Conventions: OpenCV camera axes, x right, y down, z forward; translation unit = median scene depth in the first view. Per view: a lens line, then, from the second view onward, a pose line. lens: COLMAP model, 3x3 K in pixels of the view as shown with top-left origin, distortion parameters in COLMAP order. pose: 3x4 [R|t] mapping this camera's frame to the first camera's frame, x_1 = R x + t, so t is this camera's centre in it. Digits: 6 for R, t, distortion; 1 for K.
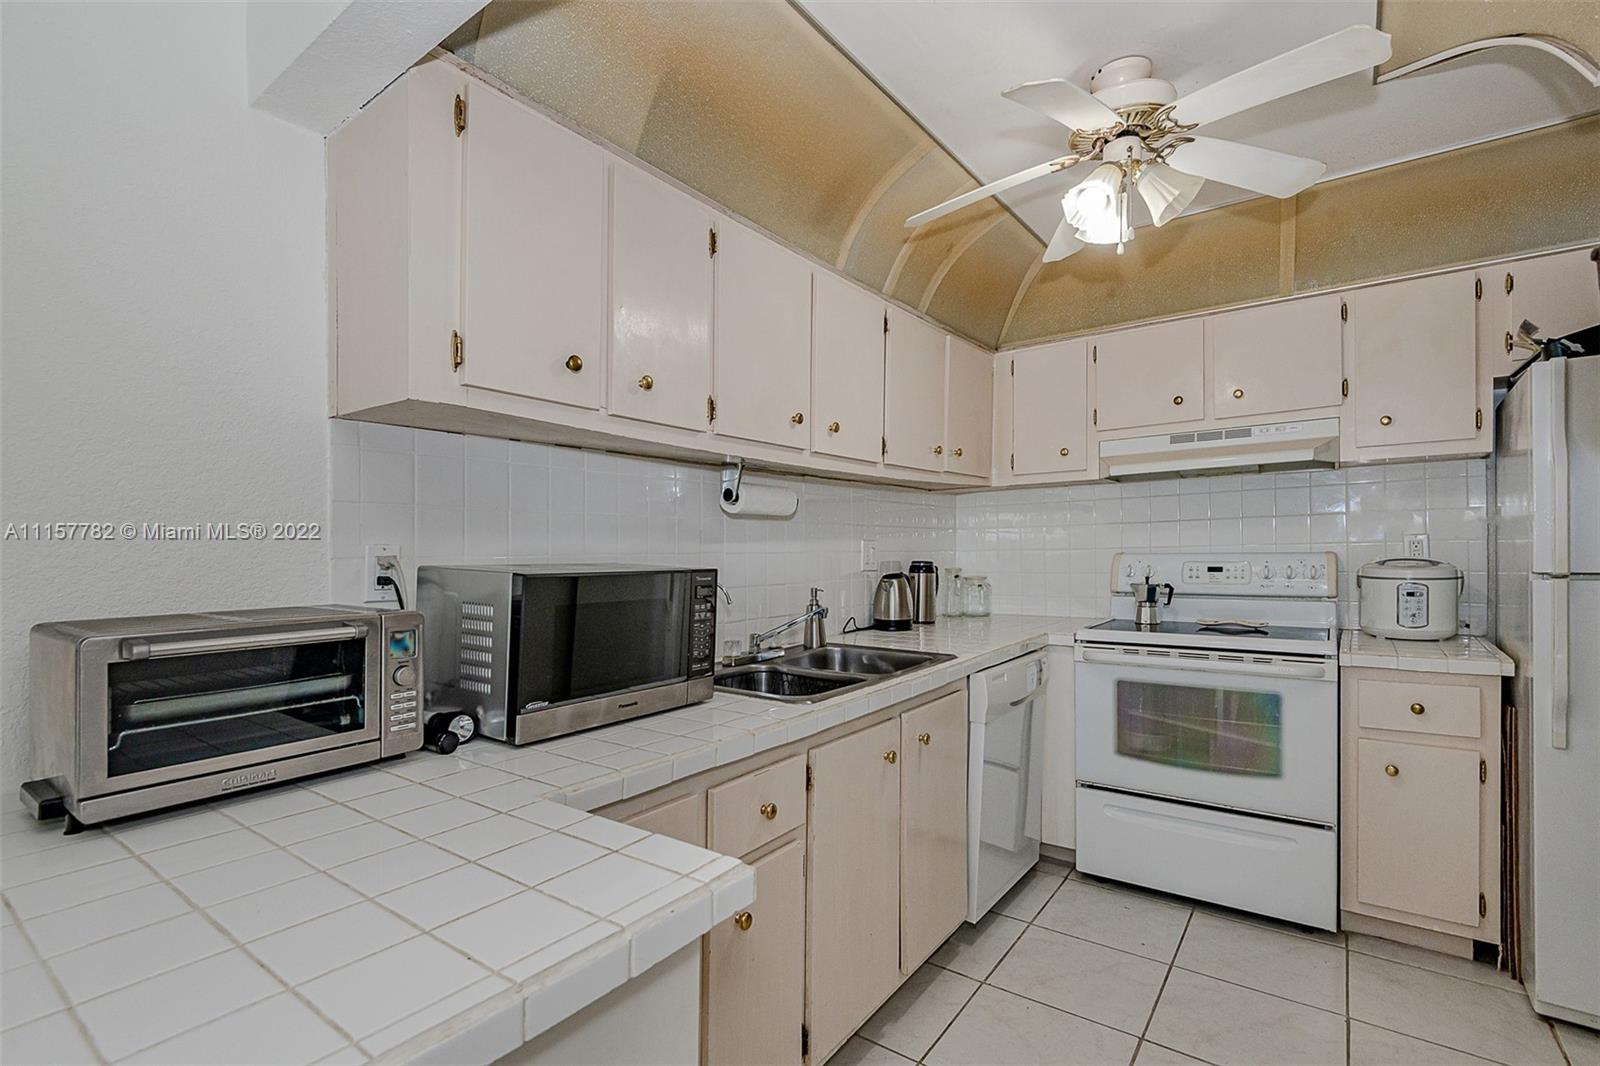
lens RADIAL K [[738.2, 0, 772.4], [0, 738.2, 553.5], [0, 0, 1]] dist [0.020718, -0.008550]
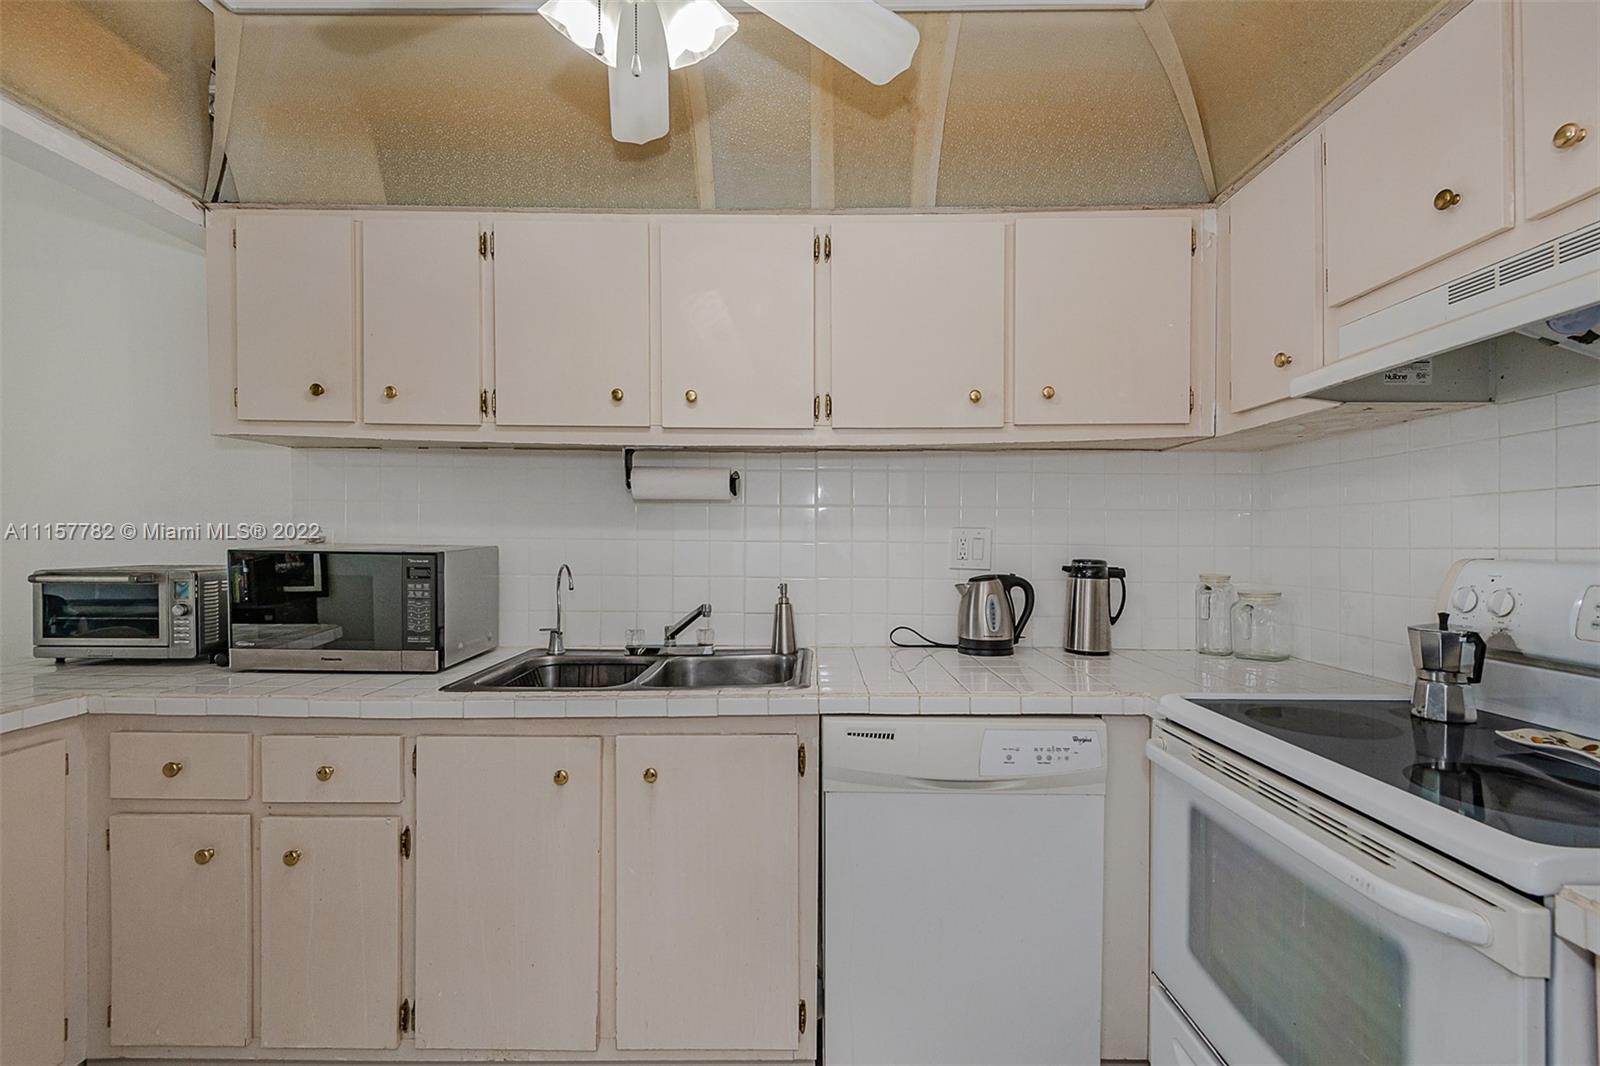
lens RADIAL K [[738.2, 0, 824.2], [0, 738.2, 537.6], [0, 0, 1]] dist [0.020718, -0.008550]
pose [[0.609559, 0.014384, -0.792610, 0.722948], [-0.017558, 0.999835, 0.004641, -0.010444], [0.792546, 0.011088, 0.609711, 0.501411]]
